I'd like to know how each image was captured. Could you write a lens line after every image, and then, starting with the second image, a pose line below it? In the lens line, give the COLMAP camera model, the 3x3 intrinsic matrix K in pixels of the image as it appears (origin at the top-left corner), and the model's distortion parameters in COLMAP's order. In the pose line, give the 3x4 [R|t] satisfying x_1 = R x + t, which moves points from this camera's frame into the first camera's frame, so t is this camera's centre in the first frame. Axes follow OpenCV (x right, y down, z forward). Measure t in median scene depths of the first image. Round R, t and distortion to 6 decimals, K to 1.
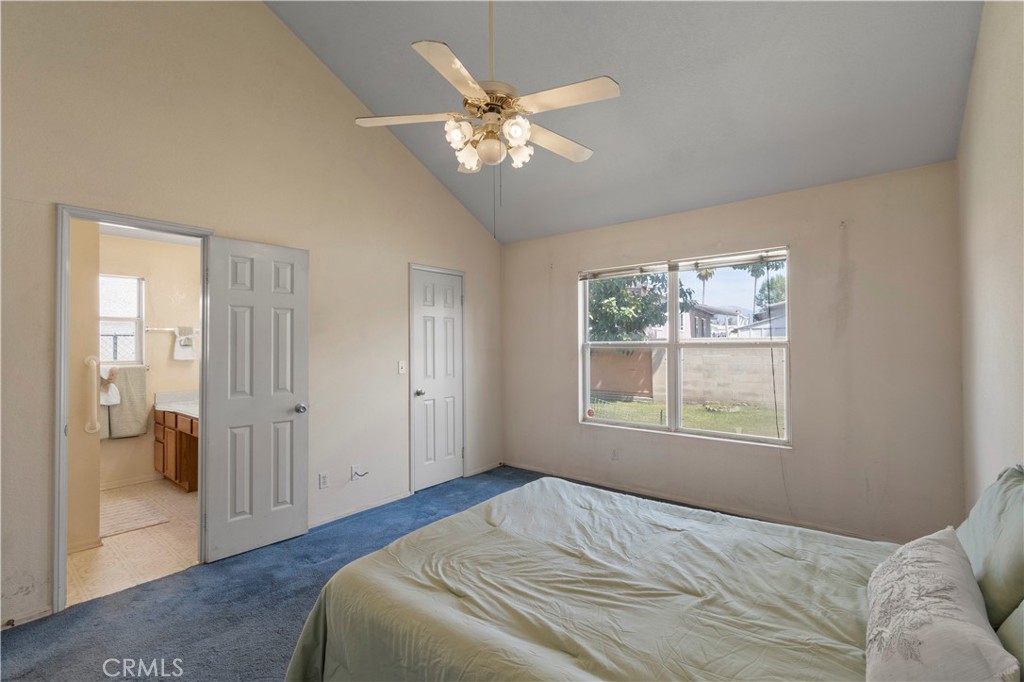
lens RADIAL K [[455.2, 0, 518.1], [0, 455.2, 343.1], [0, 0, 1]] dist [0.002875, -0.003324]
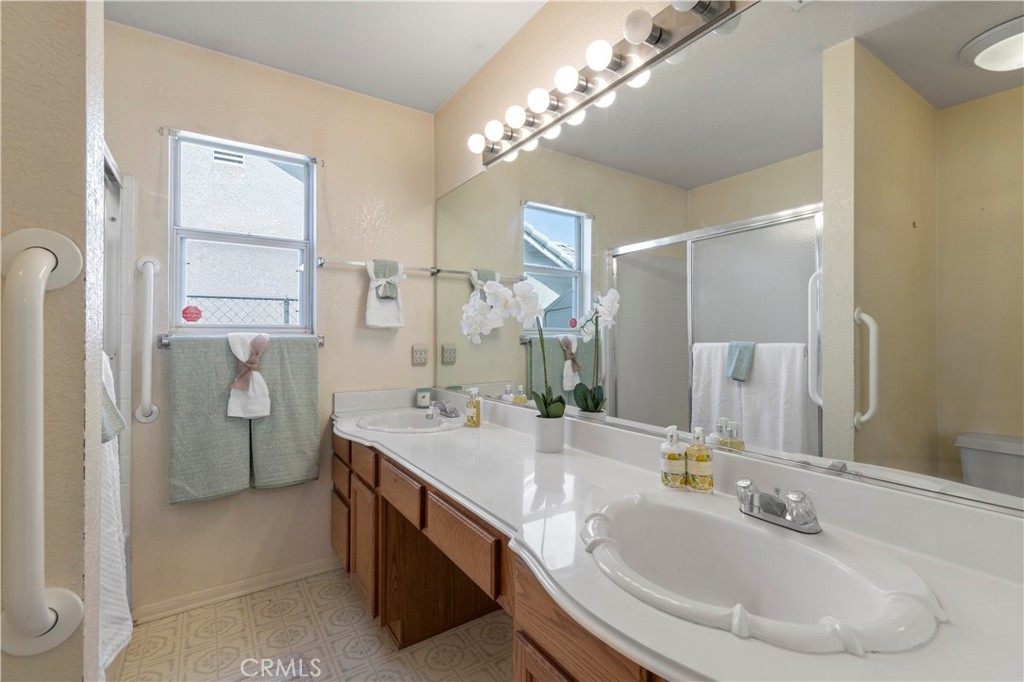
lens RADIAL K [[455.2, 0, 507.8], [0, 455.2, 337.5], [0, 0, 1]] dist [0.002875, -0.003324]
pose [[0.952189, 0.008558, -0.305388, -0.482585], [-0.006897, 0.999955, 0.006518, 0.047059], [0.305430, -0.004101, 0.952206, 0.607264]]
